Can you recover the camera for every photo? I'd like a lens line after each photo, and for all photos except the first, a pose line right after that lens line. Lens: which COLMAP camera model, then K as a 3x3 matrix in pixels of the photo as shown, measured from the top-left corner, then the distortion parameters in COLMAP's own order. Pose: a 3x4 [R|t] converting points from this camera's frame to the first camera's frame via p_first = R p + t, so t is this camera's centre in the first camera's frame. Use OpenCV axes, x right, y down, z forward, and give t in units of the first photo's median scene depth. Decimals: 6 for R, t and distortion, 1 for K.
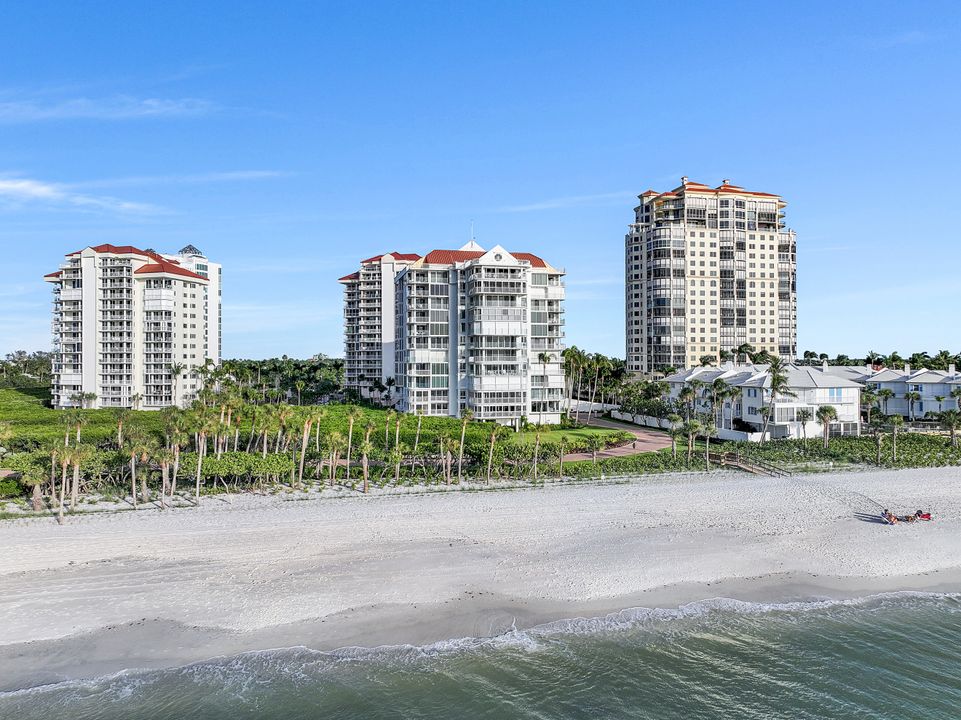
lens RADIAL K [[684.3, 0, 480.5], [0, 684.3, 360.0], [0, 0, 1]] dist [-0.002834, -0.000686]
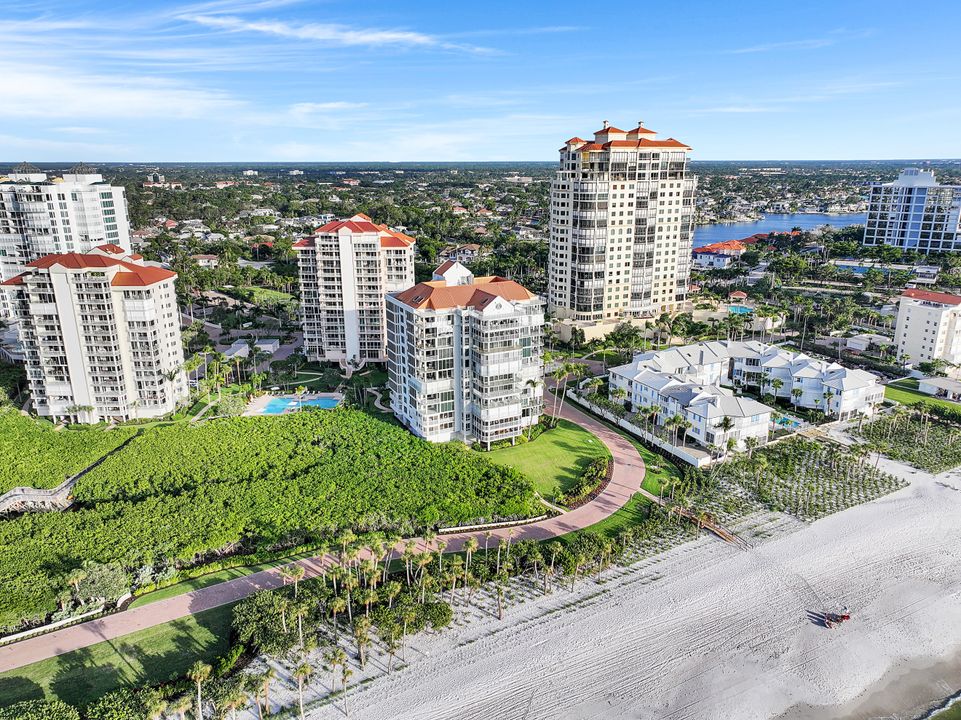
lens RADIAL K [[684.3, 0, 480.5], [0, 684.3, 360.0], [0, 0, 1]] dist [-0.002834, -0.000686]
pose [[0.975619, -0.065489, 0.209473, -0.150093], [0.002260, 0.957389, 0.288791, -0.236587], [-0.219460, -0.281277, 0.934195, -0.059281]]
